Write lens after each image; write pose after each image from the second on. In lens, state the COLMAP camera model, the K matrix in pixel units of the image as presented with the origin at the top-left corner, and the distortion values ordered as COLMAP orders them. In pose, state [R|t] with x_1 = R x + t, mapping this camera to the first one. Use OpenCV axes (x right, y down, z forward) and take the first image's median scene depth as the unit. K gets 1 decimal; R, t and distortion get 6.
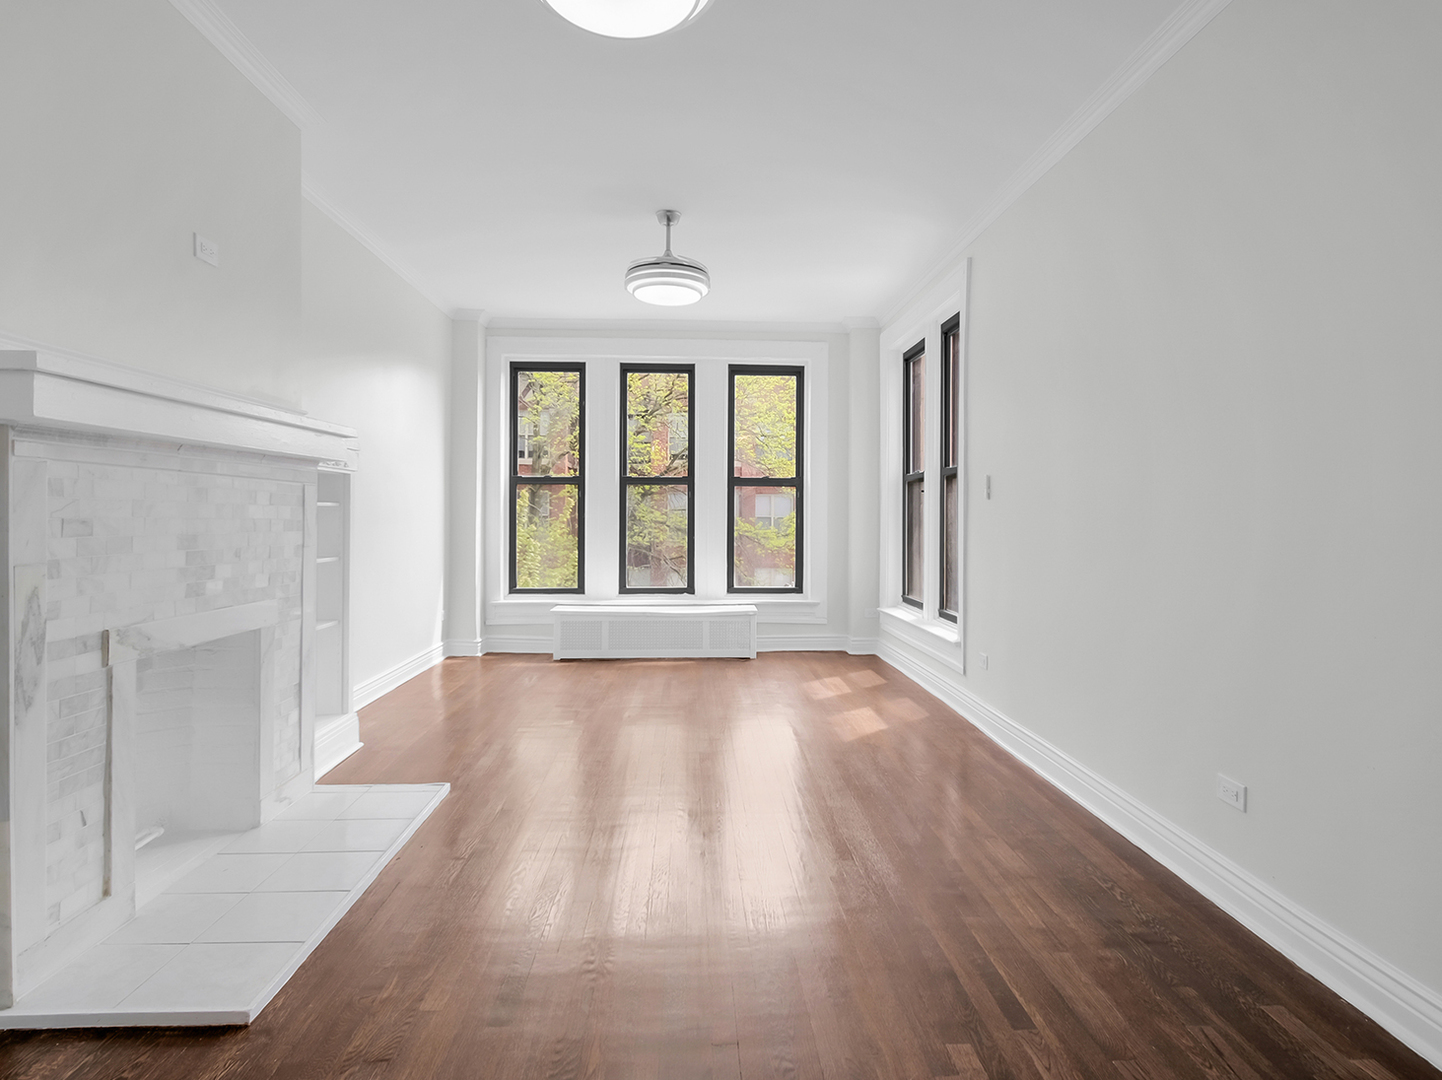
lens RADIAL K [[805.1, 0, 731.1], [0, 805.1, 516.4], [0, 0, 1]] dist [-0.009065, -0.005536]
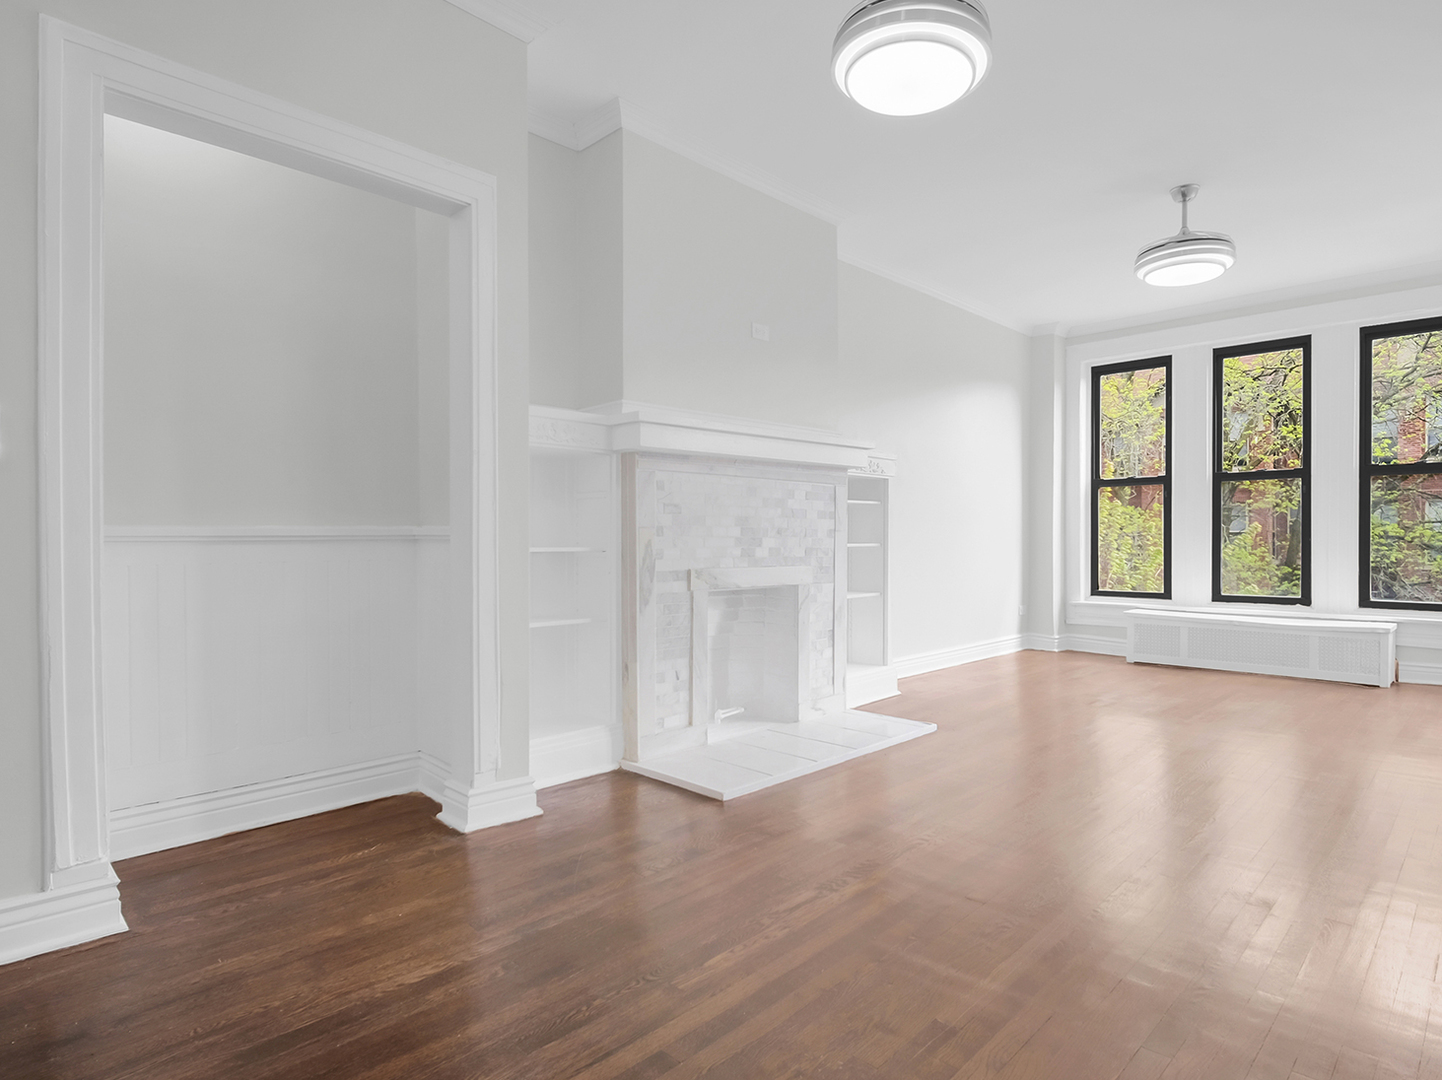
lens RADIAL K [[805.1, 0, 712.3], [0, 805.1, 543.8], [0, 0, 1]] dist [-0.009065, -0.005536]
pose [[0.665825, 0.000336, -0.746108, 0.258820], [0.004409, 0.999981, 0.004385, 0.038465], [0.746095, -0.006209, 0.665811, -0.054396]]
